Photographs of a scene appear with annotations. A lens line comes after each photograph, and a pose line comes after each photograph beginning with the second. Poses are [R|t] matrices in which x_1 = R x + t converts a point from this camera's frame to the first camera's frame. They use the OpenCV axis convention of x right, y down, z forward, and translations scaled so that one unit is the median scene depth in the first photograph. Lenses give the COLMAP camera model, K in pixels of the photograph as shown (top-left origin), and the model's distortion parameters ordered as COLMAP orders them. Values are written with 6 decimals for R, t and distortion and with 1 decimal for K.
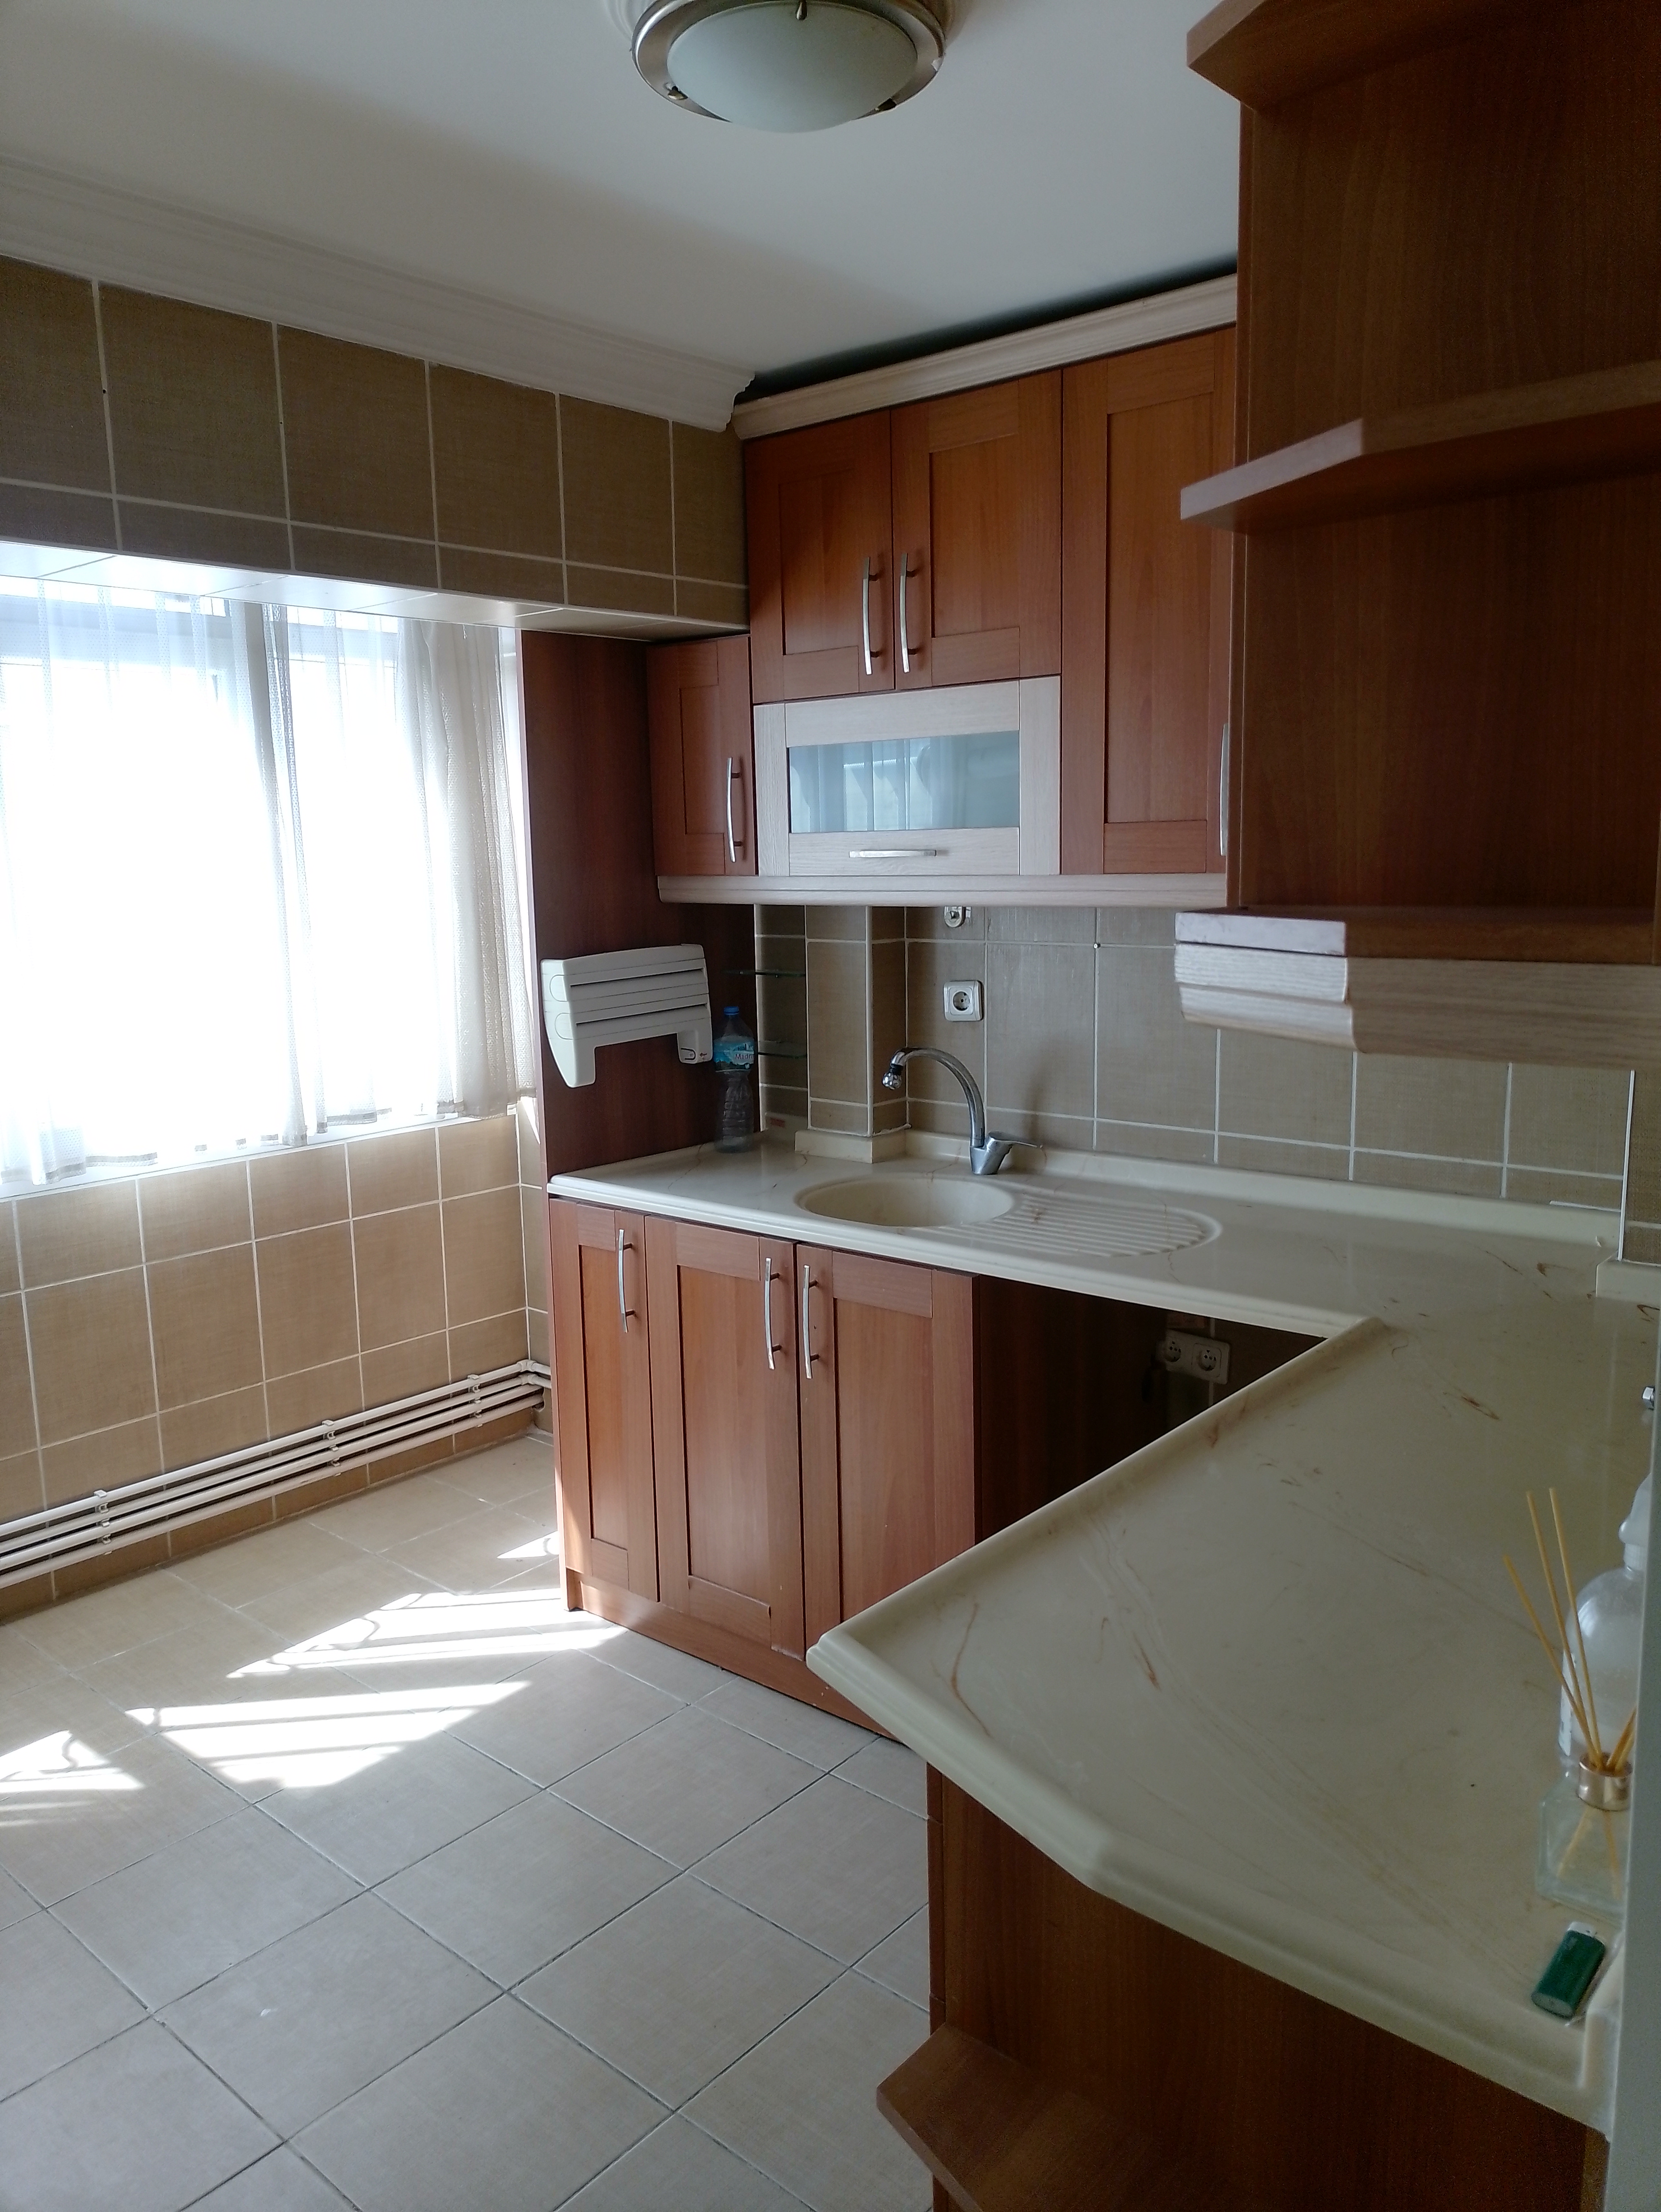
lens RADIAL K [[1616.6, 0, 855.5], [0, 1616.6, 1102.6], [0, 0, 1]] dist [0.037071, -0.042566]
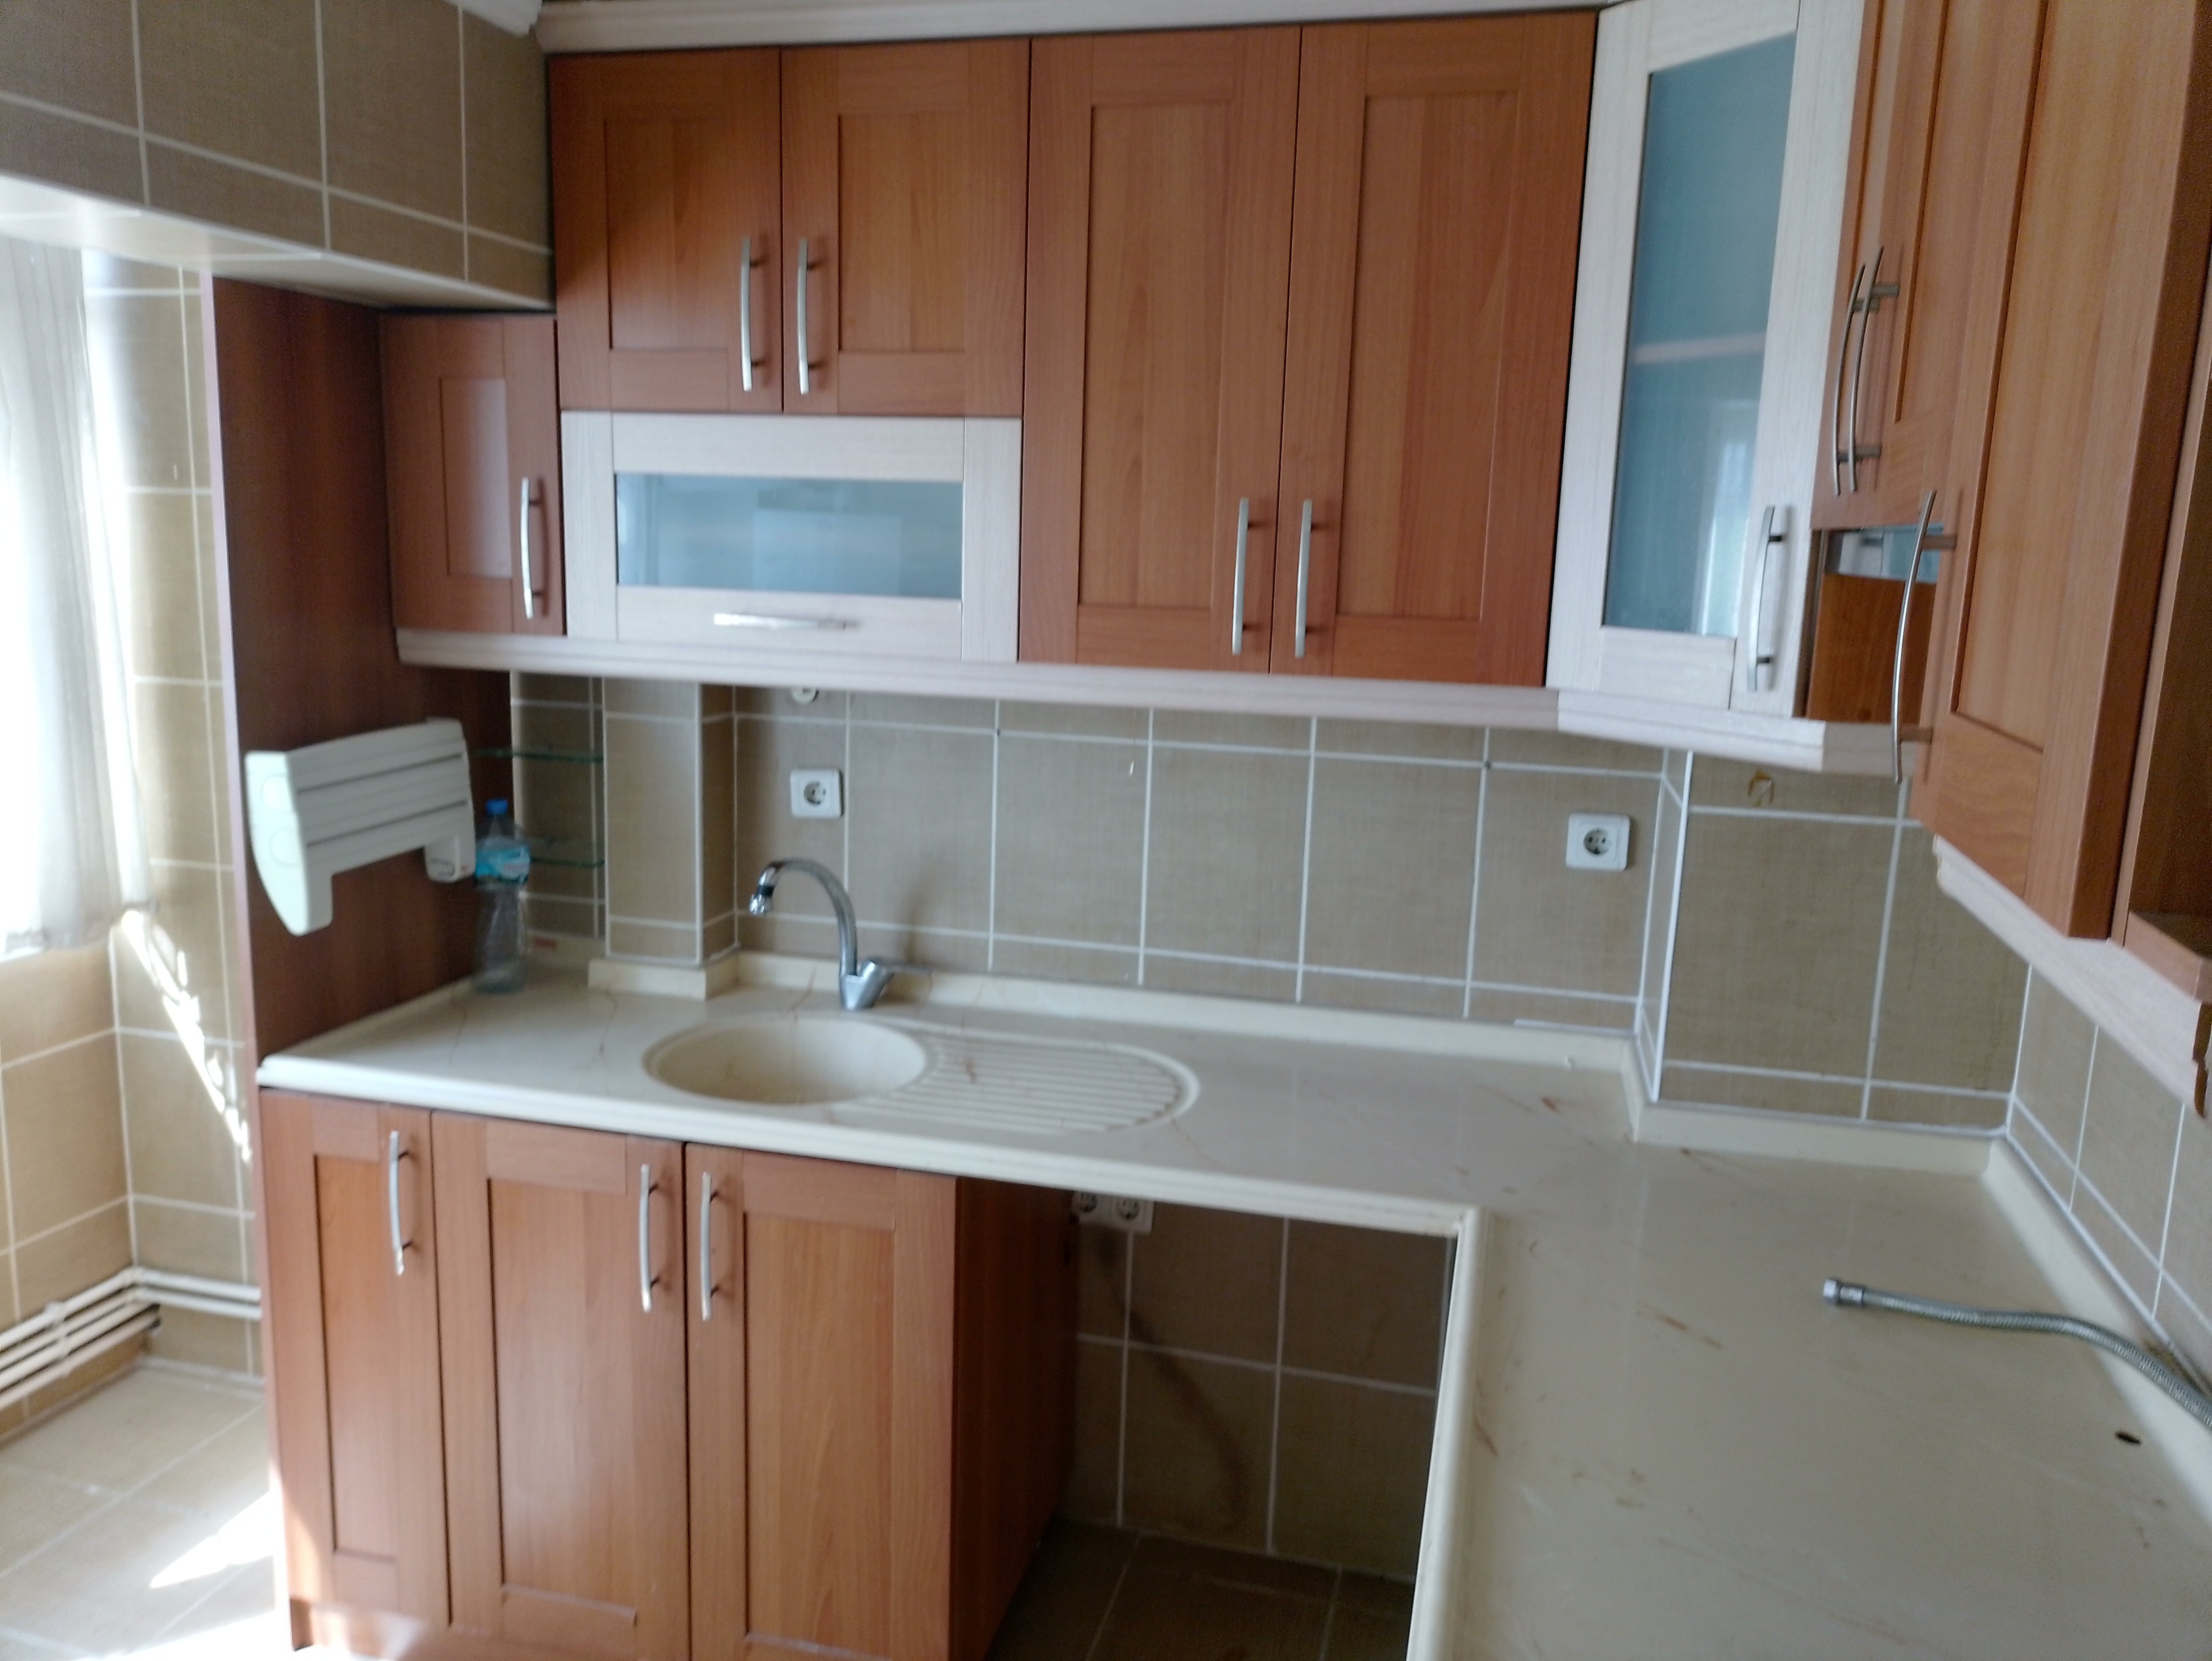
lens RADIAL K [[1616.6, 0, 1094.3], [0, 1616.6, 820.4], [0, 0, 1]] dist [0.037071, -0.042566]
pose [[0.902727, -0.024829, 0.429497, -0.170852], [0.017531, 0.999627, 0.020942, -0.069226], [-0.429856, -0.011375, 0.902826, 0.220178]]
